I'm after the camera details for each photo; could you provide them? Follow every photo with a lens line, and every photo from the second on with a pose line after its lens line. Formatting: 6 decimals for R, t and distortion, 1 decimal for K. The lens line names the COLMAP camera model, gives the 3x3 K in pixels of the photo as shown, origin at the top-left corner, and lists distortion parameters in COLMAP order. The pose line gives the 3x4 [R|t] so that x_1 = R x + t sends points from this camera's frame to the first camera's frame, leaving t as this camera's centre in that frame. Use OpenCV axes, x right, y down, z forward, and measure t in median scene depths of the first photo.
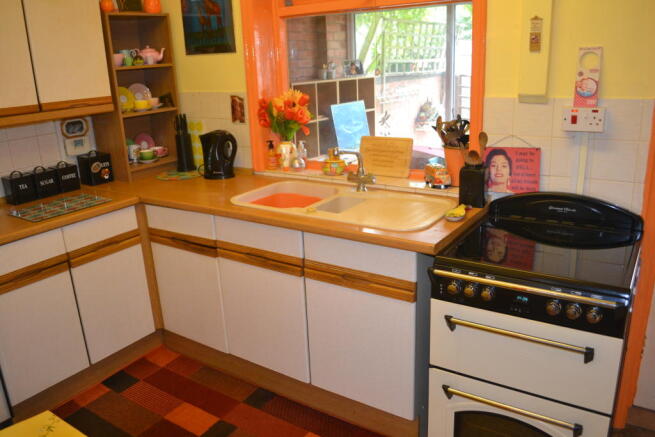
lens RADIAL K [[527.4, 0, 327.5], [0, 527.4, 218.5], [0, 0, 1]] dist [-0.081412, 0.005722]
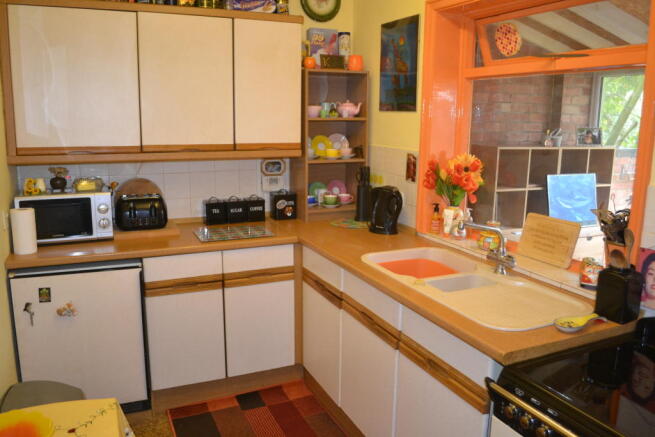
lens RADIAL K [[527.4, 0, 327.5], [0, 527.4, 218.5], [0, 0, 1]] dist [-0.081412, 0.005722]
pose [[0.849601, 0.151514, -0.505195, 0.215783], [-0.199585, 0.978978, -0.042040, -0.041732], [0.488206, 0.136546, 0.861981, 0.079967]]
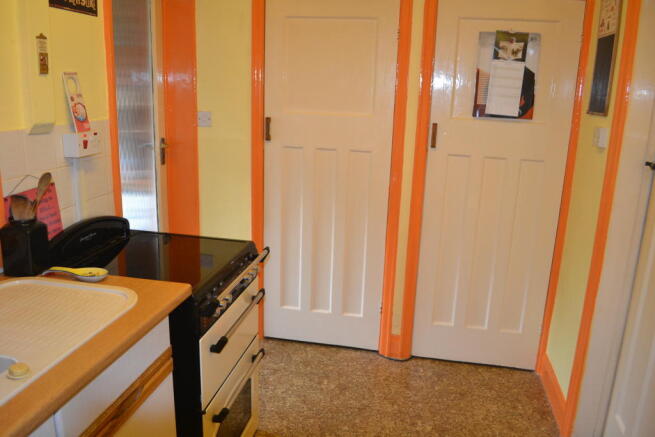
lens RADIAL K [[527.4, 0, 327.5], [0, 527.4, 218.5], [0, 0, 1]] dist [-0.081412, 0.005722]
pose [[-0.396624, -0.196565, 0.896689, -0.423776], [0.250260, 0.916653, 0.311636, -0.172275], [-0.883210, 0.348008, -0.314374, 0.644155]]
